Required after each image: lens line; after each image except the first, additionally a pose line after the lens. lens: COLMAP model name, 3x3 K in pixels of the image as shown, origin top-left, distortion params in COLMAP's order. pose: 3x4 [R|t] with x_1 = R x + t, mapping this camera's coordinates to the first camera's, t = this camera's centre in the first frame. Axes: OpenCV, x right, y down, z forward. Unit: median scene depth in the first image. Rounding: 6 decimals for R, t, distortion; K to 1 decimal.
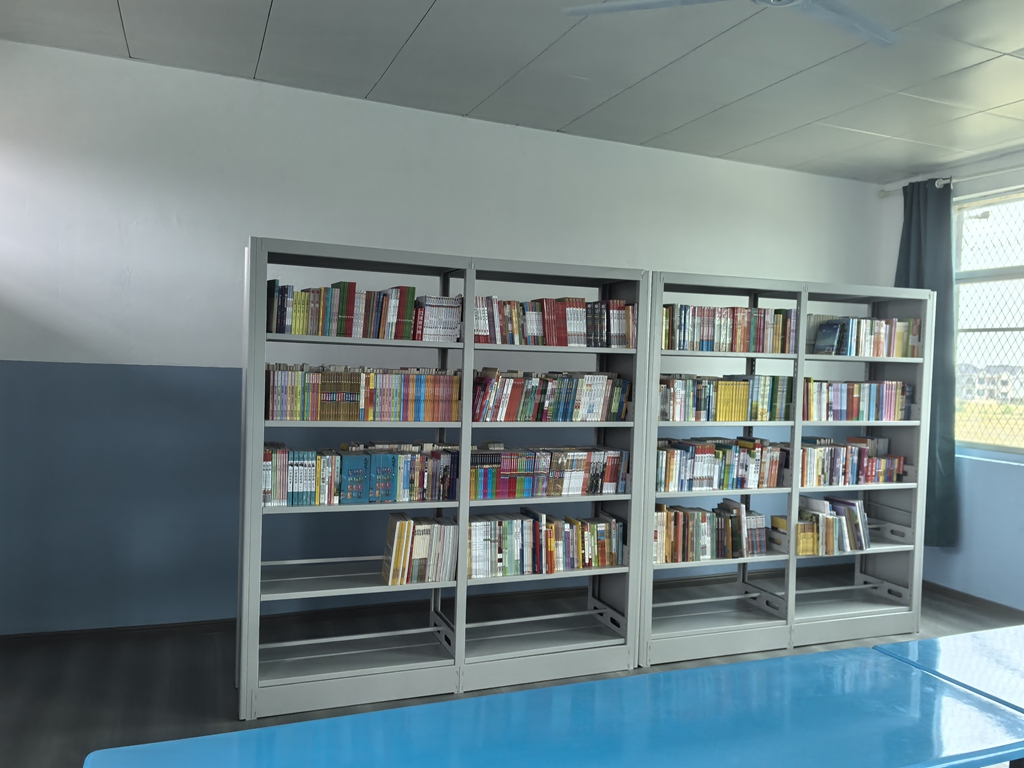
lens RADIAL K [[794.2, 0, 512.0], [0, 794.2, 384.0], [0, 0, 1]] dist [0.168326, -0.000523]
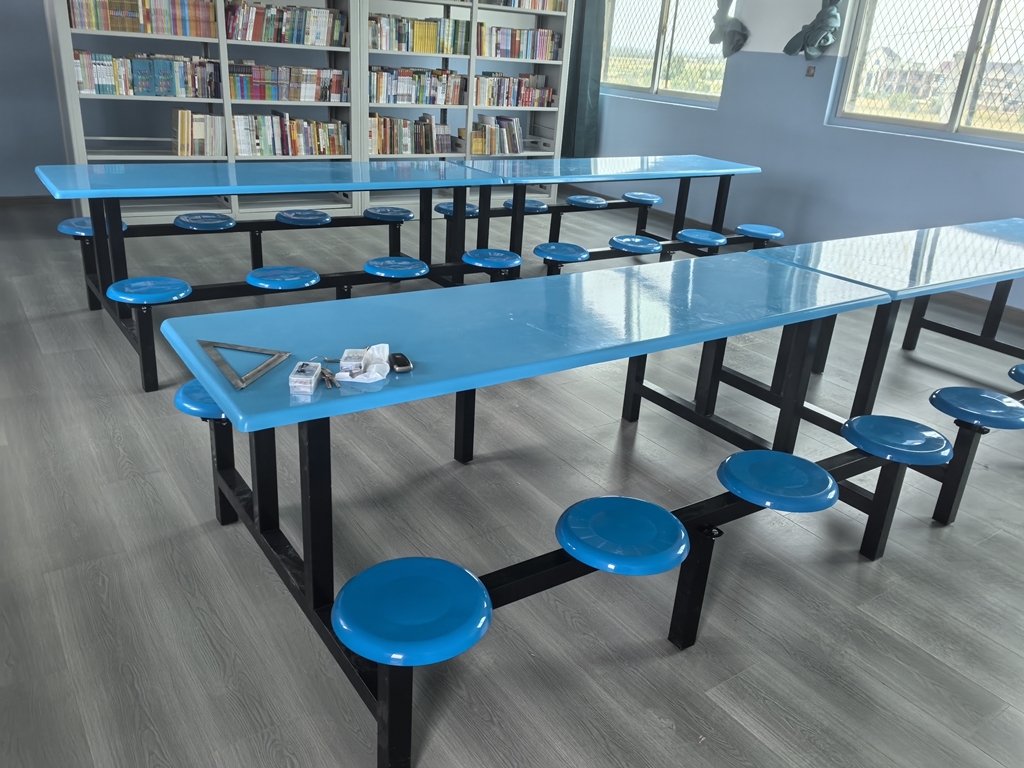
lens RADIAL K [[826.0, 0, 512.0], [0, 826.0, 384.0], [0, 0, 1]] dist [0.122129, -0.144575]
pose [[0.976404, -0.047974, 0.210555, 0.089469], [-0.031175, 0.933484, 0.357260, 0.061524], [-0.213689, -0.355395, 0.909962, -0.621756]]
